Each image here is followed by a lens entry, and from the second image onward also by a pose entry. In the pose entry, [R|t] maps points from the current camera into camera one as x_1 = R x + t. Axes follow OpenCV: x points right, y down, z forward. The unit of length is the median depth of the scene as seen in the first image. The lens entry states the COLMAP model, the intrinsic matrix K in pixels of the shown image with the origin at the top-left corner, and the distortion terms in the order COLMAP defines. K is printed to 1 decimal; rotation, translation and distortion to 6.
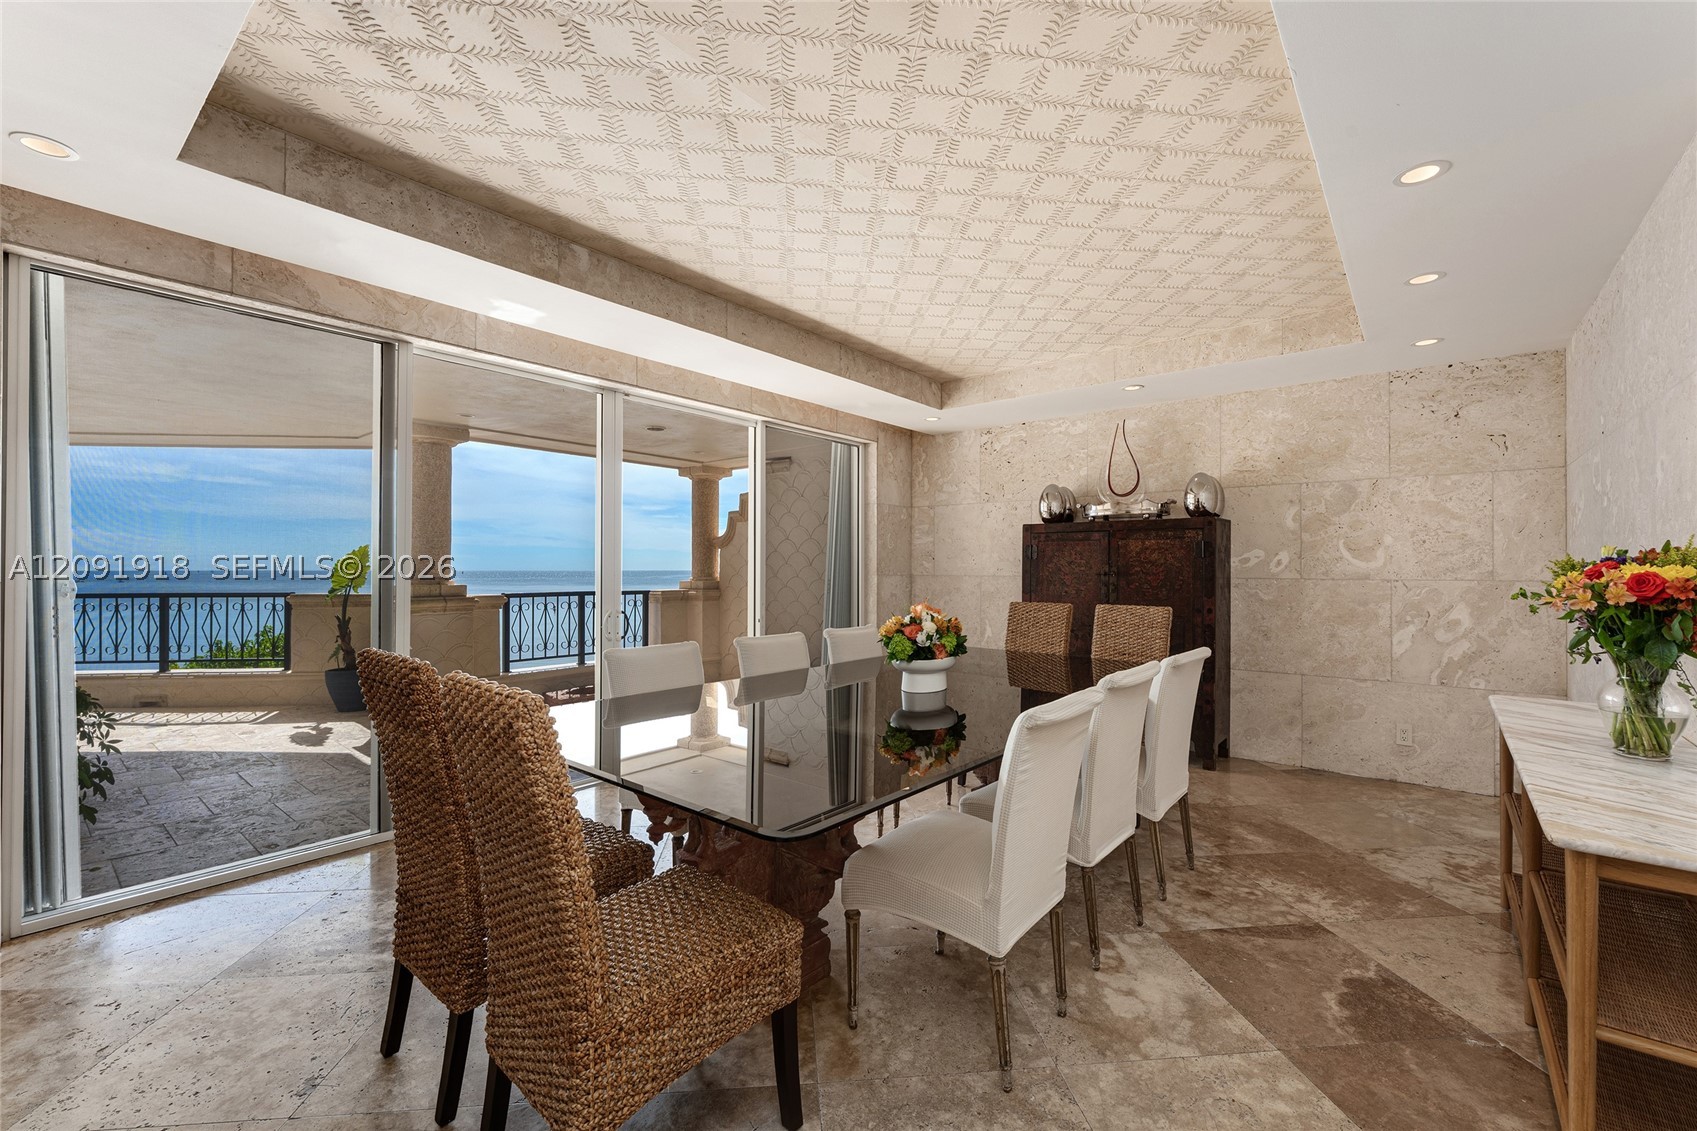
lens RADIAL K [[695.1, 0, 837.9], [0, 695.1, 560.5], [0, 0, 1]] dist [0.016206, 0.000067]
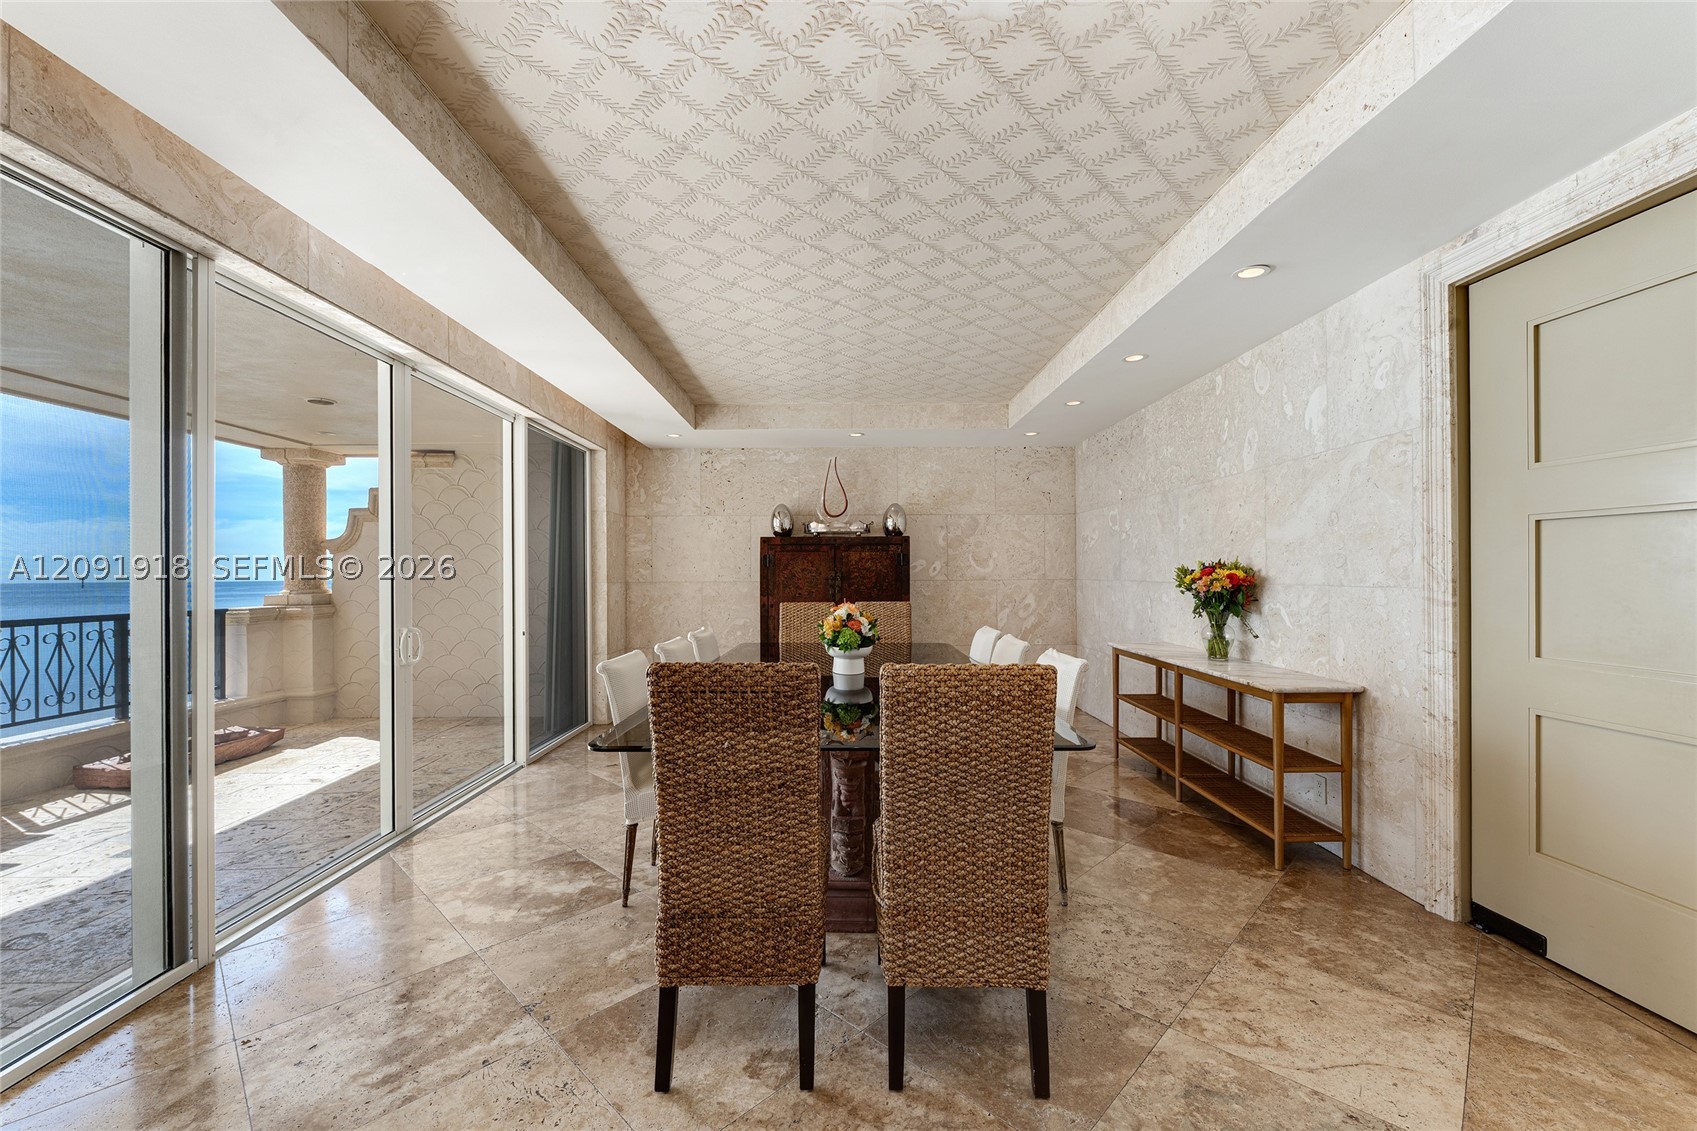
lens RADIAL K [[695.1, 0, 808.6], [0, 695.1, 566.2], [0, 0, 1]] dist [0.016206, 0.000067]
pose [[0.782191, 0.003027, 0.623031, -0.450924], [0.001605, 0.999975, -0.006874, 0.006327], [-0.623036, 0.006377, 0.782167, 0.044834]]
